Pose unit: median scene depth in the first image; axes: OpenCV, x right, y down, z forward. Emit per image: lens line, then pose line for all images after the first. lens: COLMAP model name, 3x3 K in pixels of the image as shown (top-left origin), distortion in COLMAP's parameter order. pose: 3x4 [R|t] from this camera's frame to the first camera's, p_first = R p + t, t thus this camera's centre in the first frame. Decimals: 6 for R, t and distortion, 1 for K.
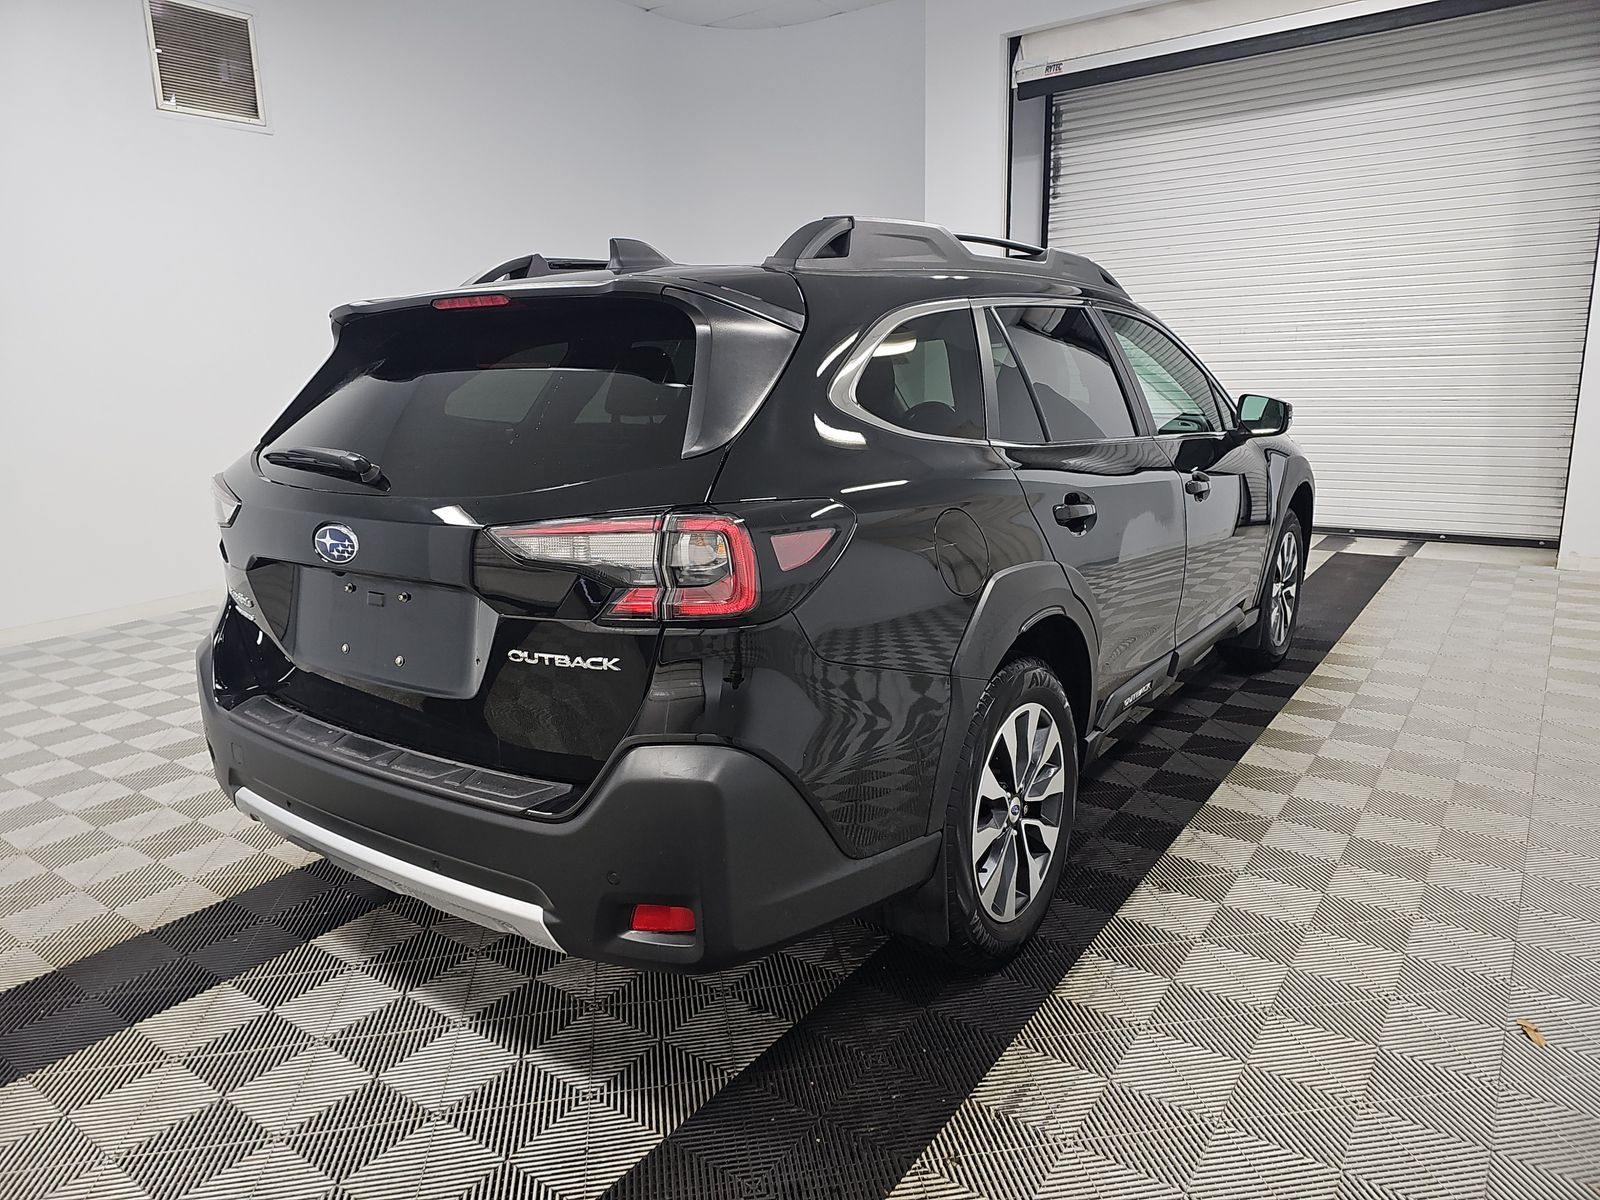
lens RADIAL K [[1070.7, 0, 800.0], [0, 1070.7, 600.0], [0, 0, 1]] dist [0.023452, -0.000907]
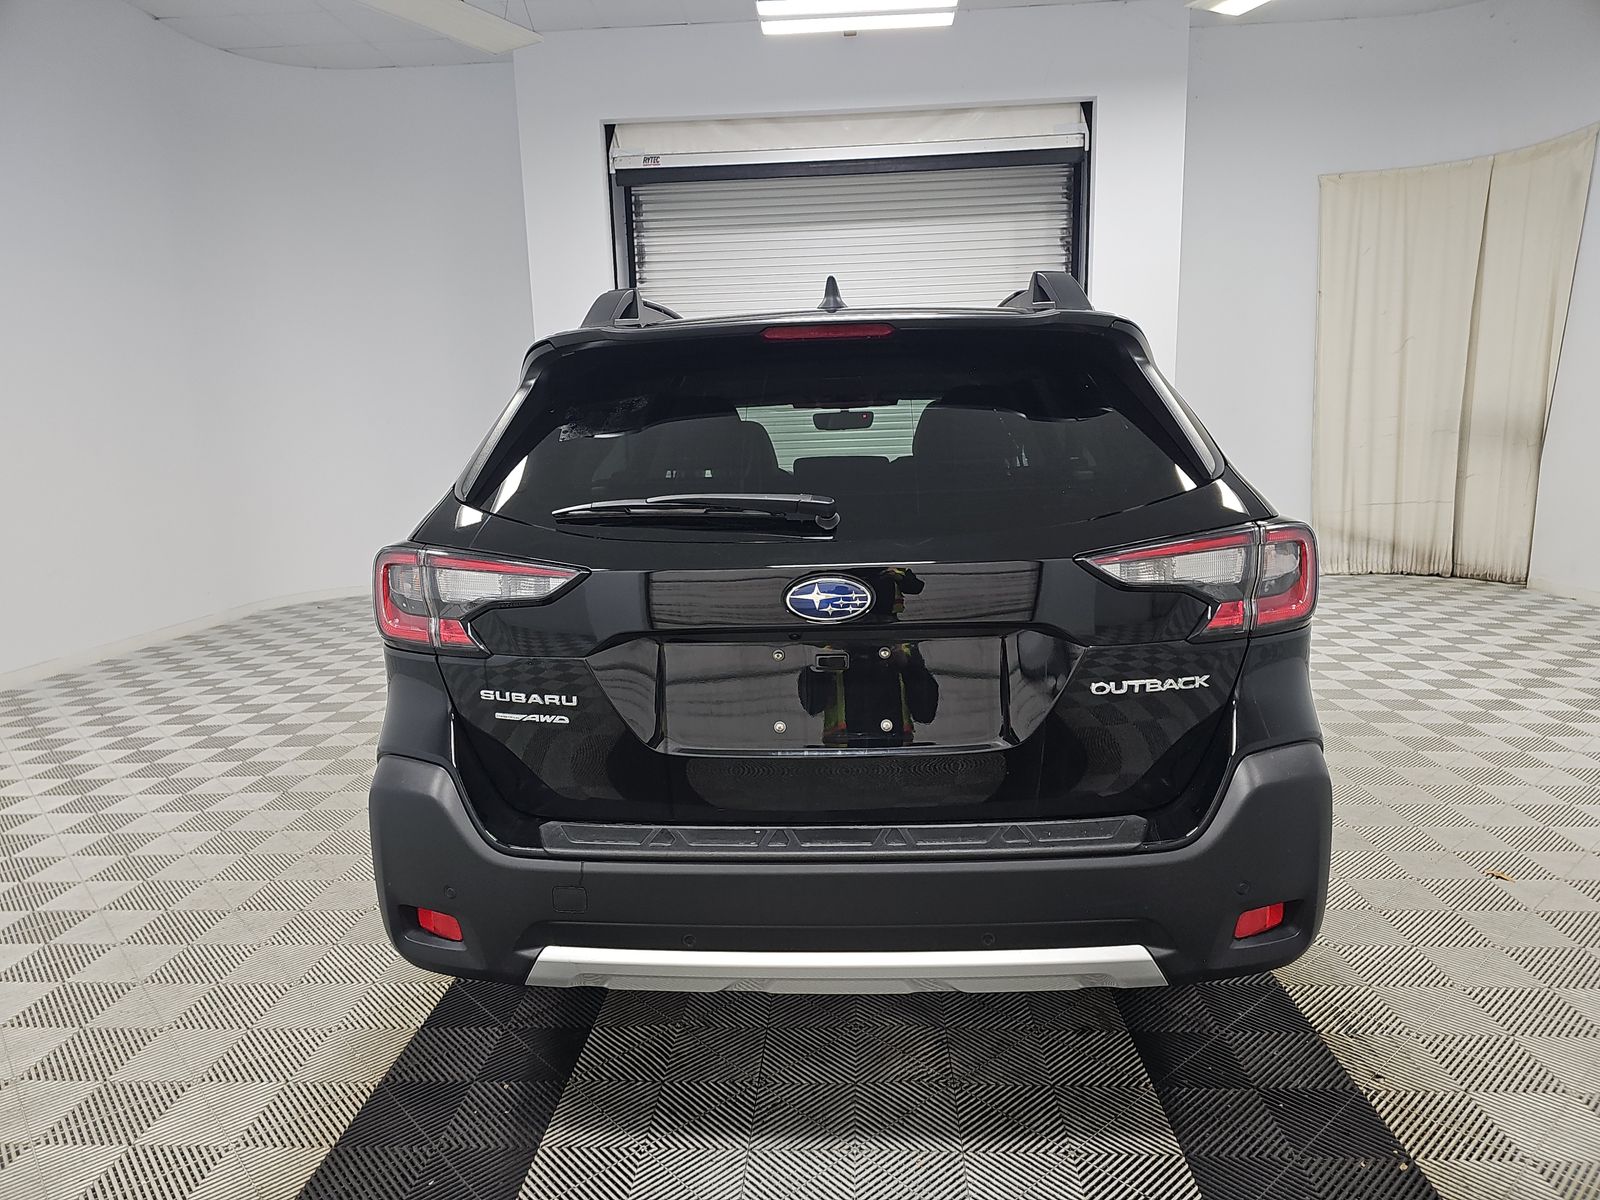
lens RADIAL K [[1067.8, 0, 804.2], [0, 1067.8, 616.0], [0, 0, 1]] dist [0.045137, 0.000275]
pose [[0.841312, -0.088380, 0.533275, -0.905533], [0.123035, 0.991958, -0.029707, -0.015413], [-0.526361, 0.090605, 0.845420, 0.288505]]
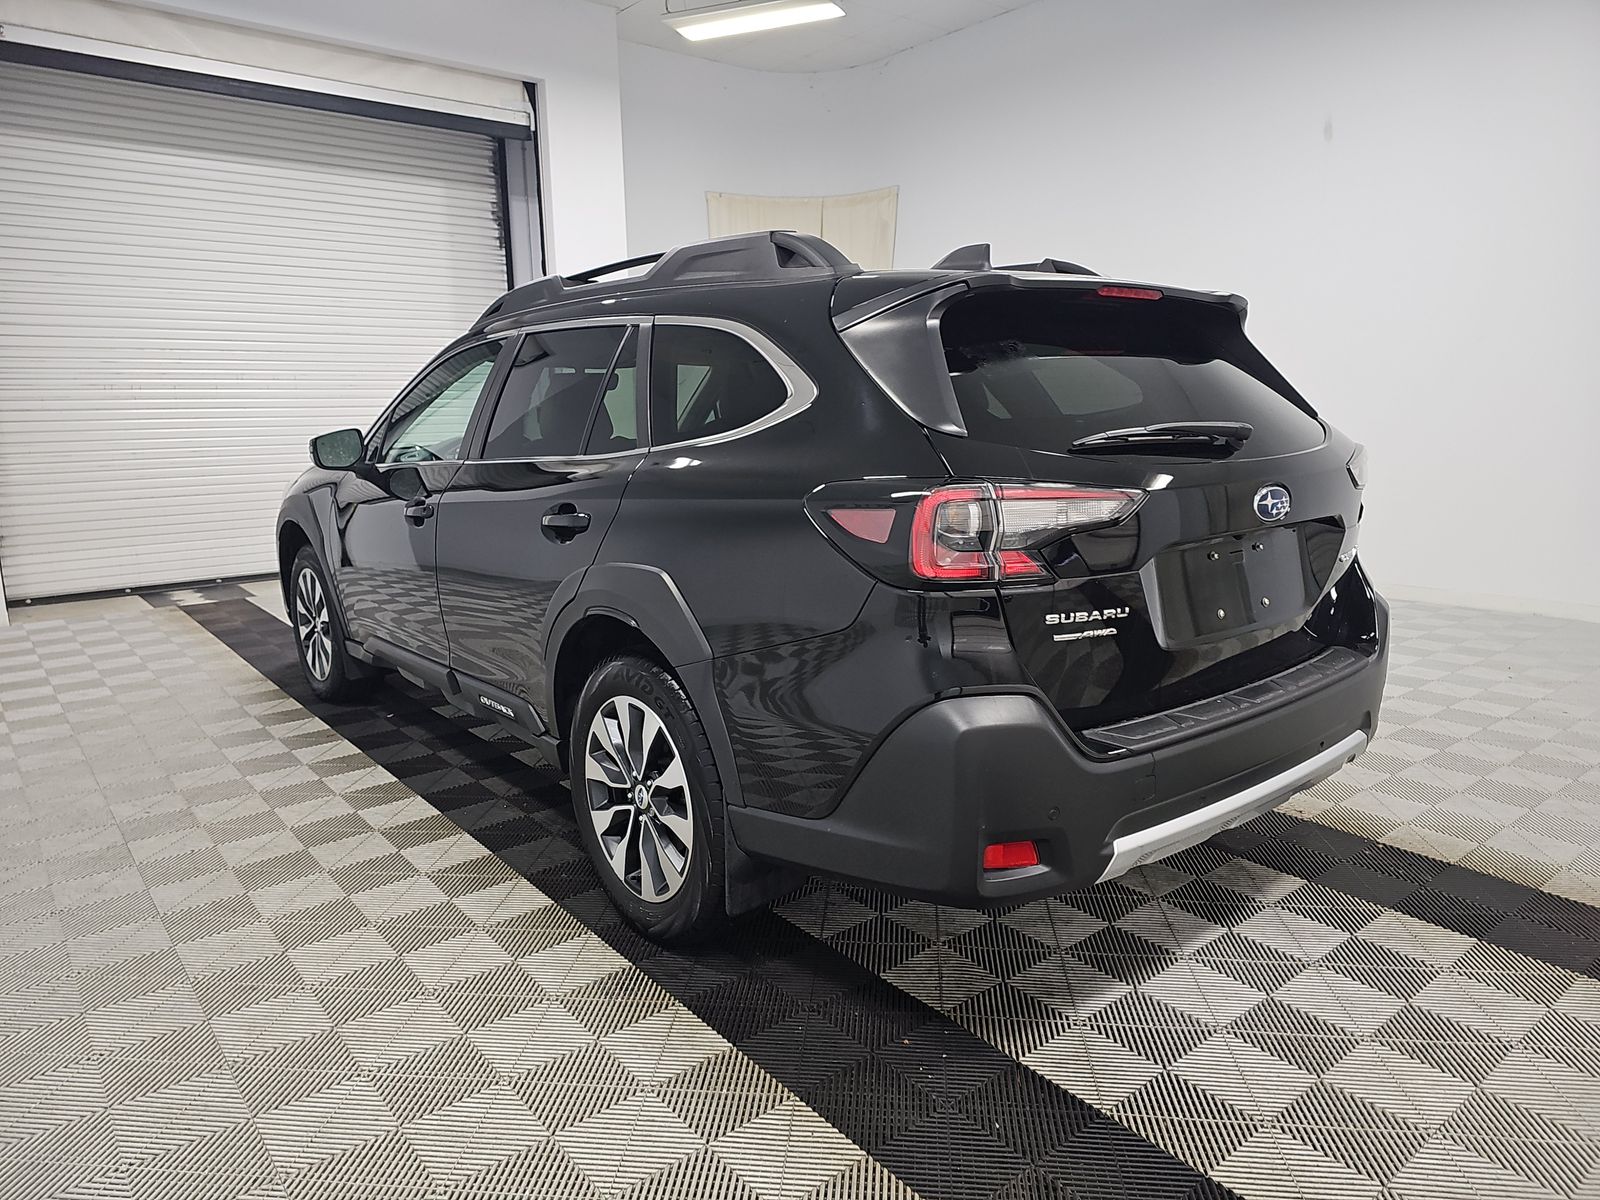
lens RADIAL K [[1067.9, 0, 800.0], [0, 1067.9, 600.0], [0, 0, 1]] dist [0.036862, -0.000067]
pose [[0.262207, -0.156073, 0.952307, -1.627466], [0.220379, 0.970442, 0.098366, -0.171904], [-0.939511, 0.184076, 0.288852, 1.164830]]
